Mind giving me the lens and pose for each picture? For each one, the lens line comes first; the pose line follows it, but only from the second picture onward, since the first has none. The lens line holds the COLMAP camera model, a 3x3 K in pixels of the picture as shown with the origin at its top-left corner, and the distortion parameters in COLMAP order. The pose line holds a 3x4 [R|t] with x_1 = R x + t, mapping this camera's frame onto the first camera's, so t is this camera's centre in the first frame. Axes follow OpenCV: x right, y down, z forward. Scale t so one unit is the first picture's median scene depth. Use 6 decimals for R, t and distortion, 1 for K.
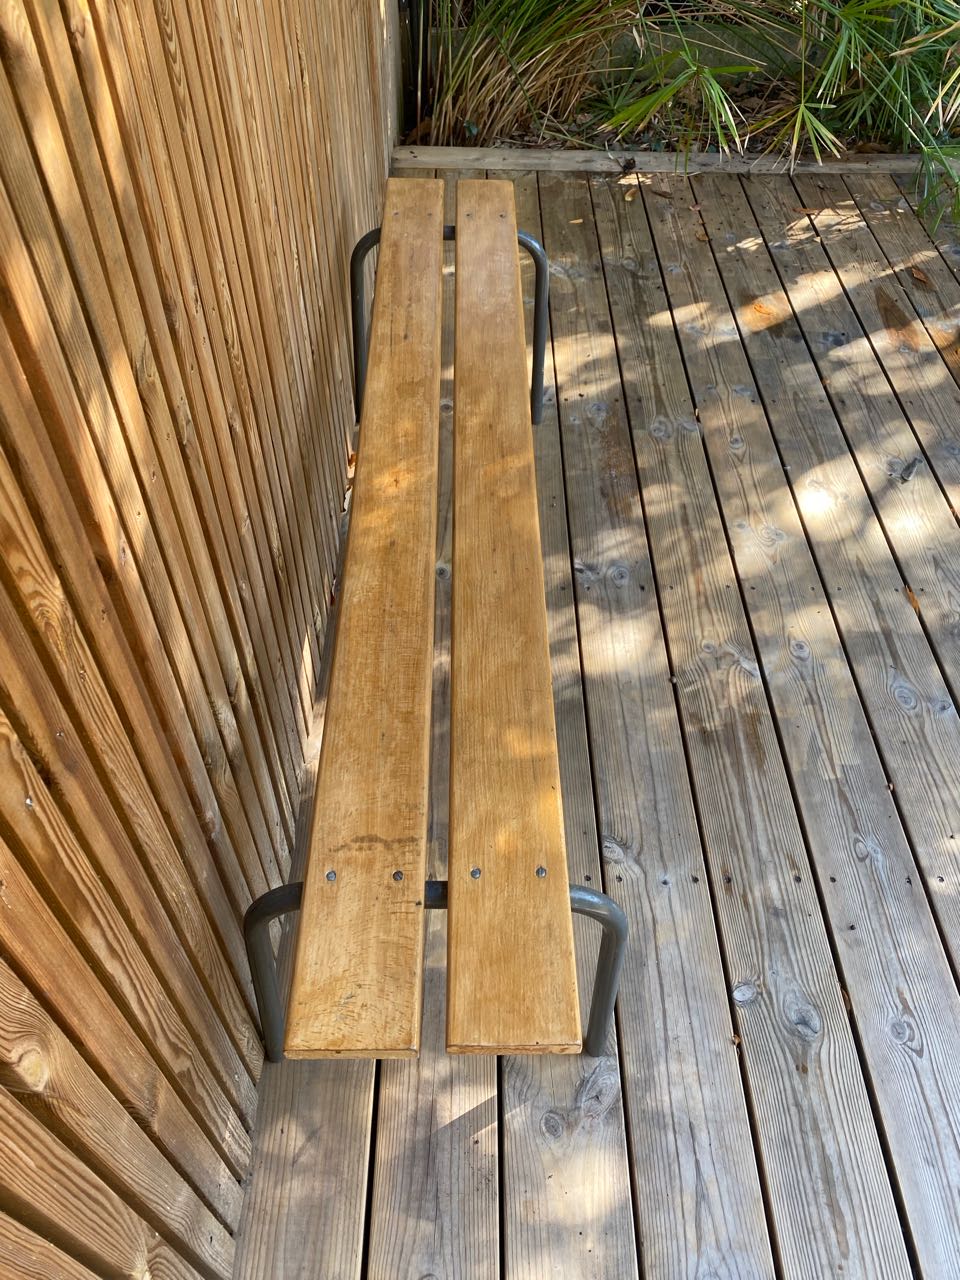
lens RADIAL K [[979.9, 0, 464.1], [0, 979.9, 638.8], [0, 0, 1]] dist [0.018275, -0.015940]
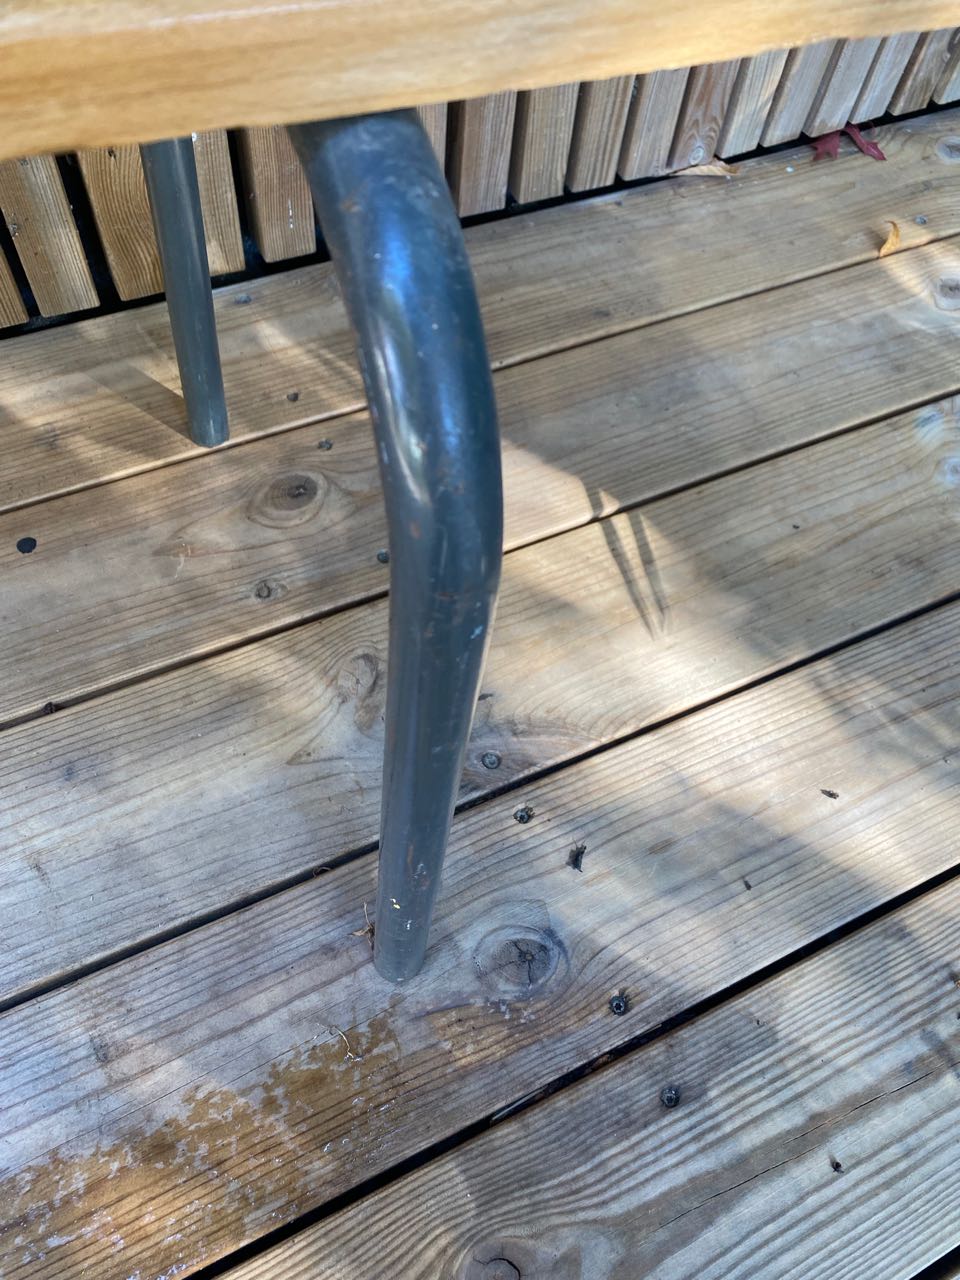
lens RADIAL K [[979.9, 0, 482.6], [0, 979.9, 644.9], [0, 0, 1]] dist [0.018275, -0.015940]
pose [[0.446493, 0.794787, -0.411044, 0.297594], [-0.723567, 0.590953, 0.356687, -0.624371], [0.526398, 0.138159, 0.838938, 1.361016]]
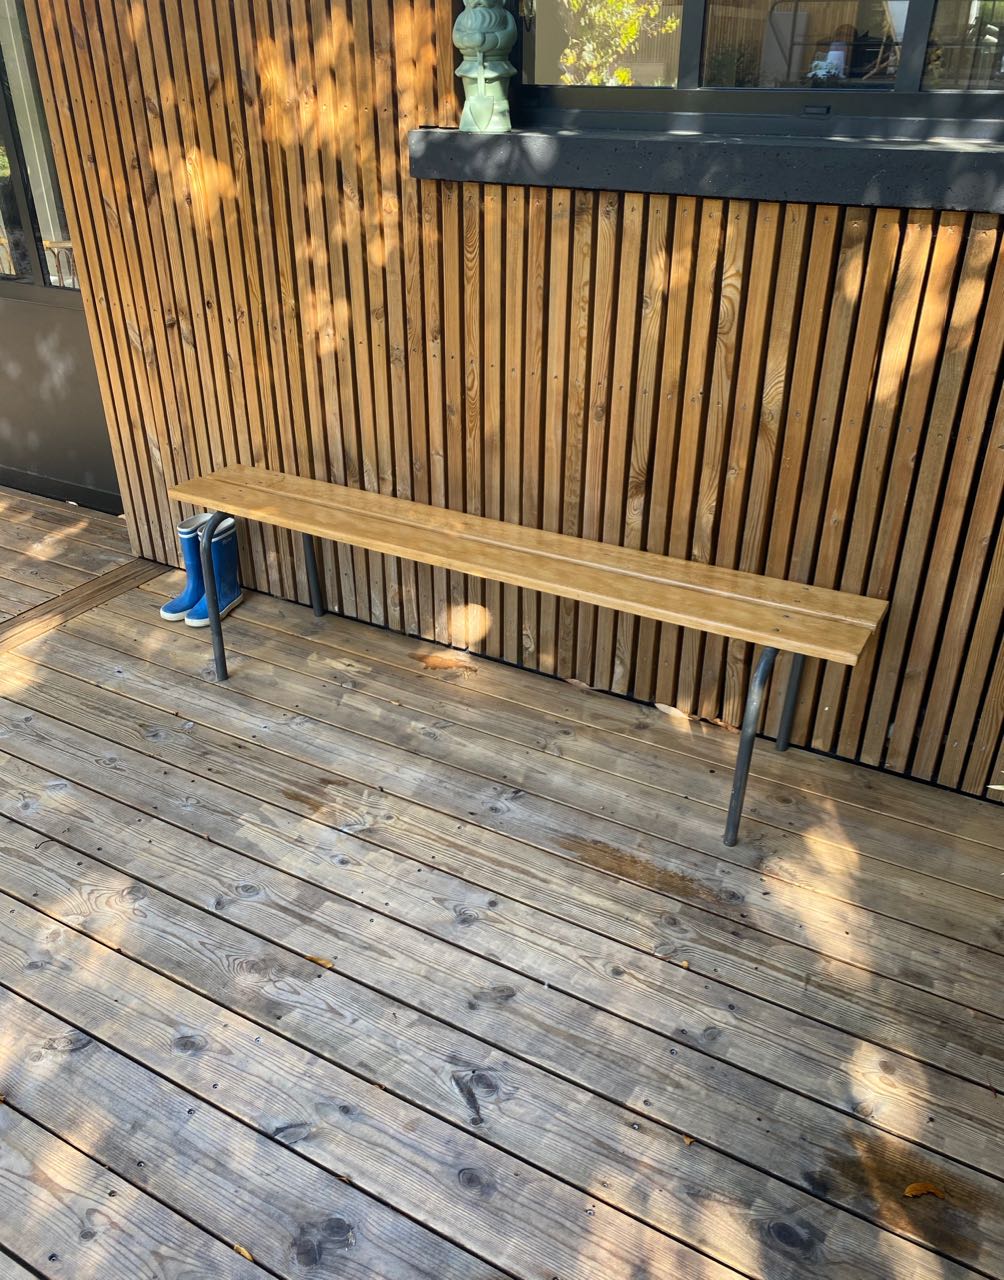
lens RADIAL K [[1041.8, 0, 510.1], [0, 1041.8, 682.7], [0, 0, 1]] dist [0.047464, -0.038734]
pose [[-0.485203, 0.443389, -0.753647, 1.459775], [-0.654152, 0.387869, 0.649340, -1.345164], [0.580227, 0.808062, 0.101849, 1.122431]]
